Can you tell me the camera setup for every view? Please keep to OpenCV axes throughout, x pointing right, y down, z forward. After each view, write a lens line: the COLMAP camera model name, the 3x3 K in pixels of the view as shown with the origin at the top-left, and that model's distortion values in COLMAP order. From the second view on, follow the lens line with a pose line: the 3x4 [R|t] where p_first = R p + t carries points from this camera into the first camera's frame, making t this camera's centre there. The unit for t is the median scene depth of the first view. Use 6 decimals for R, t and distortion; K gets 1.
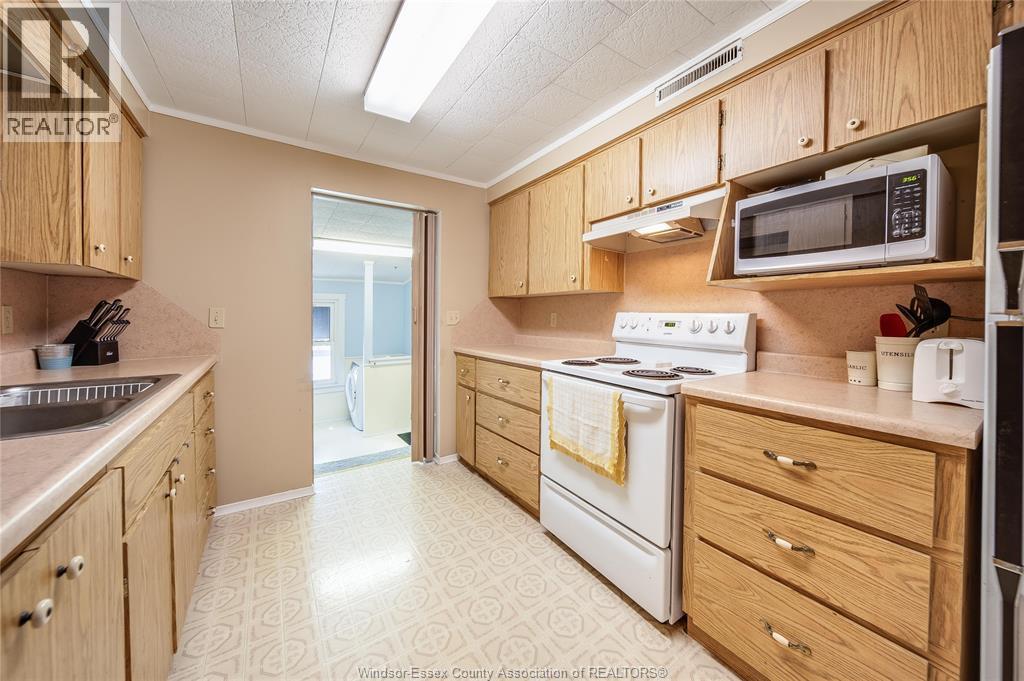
lens RADIAL K [[356.9, 0, 516.4], [0, 356.9, 319.9], [0, 0, 1]] dist [0.000394, -0.000932]
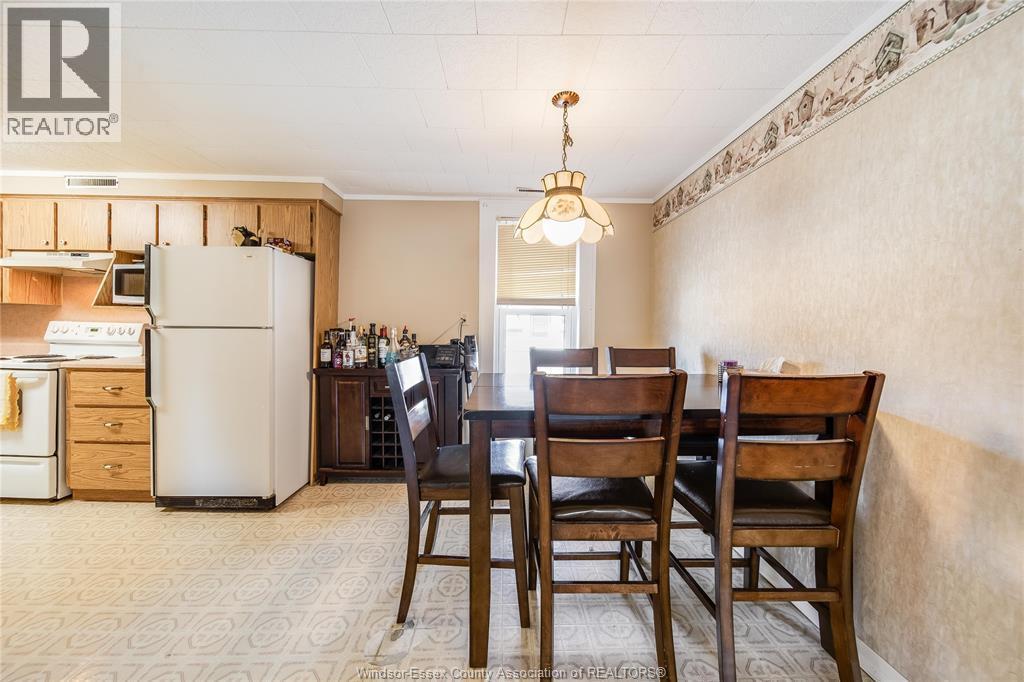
lens RADIAL K [[356.9, 0, 504.5], [0, 356.9, 332.4], [0, 0, 1]] dist [0.000394, -0.000932]
pose [[0.554791, -0.013133, 0.831886, 0.153053], [-0.003086, 0.999836, 0.017843, -0.009918], [-0.831984, -0.012467, 0.554659, -1.391181]]
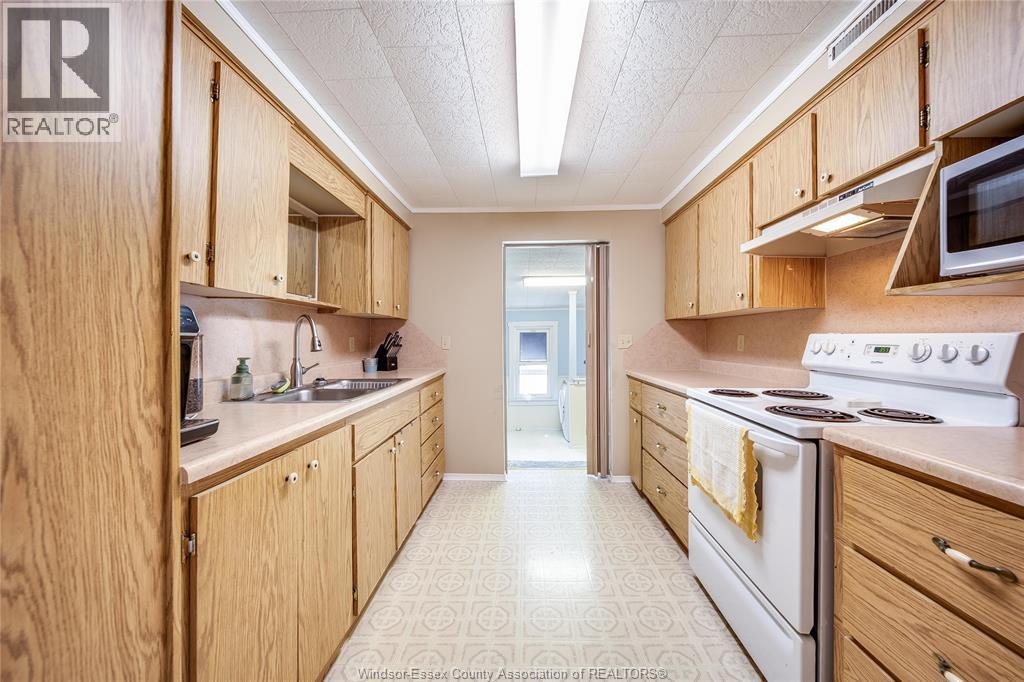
lens RADIAL K [[356.9, 0, 525.5], [0, 356.9, 334.8], [0, 0, 1]] dist [0.000394, -0.000932]
pose [[0.817966, -0.015630, -0.575054, 0.280961], [0.002505, 0.999718, -0.023610, -0.002003], [0.575261, 0.017871, 0.817775, -0.004569]]
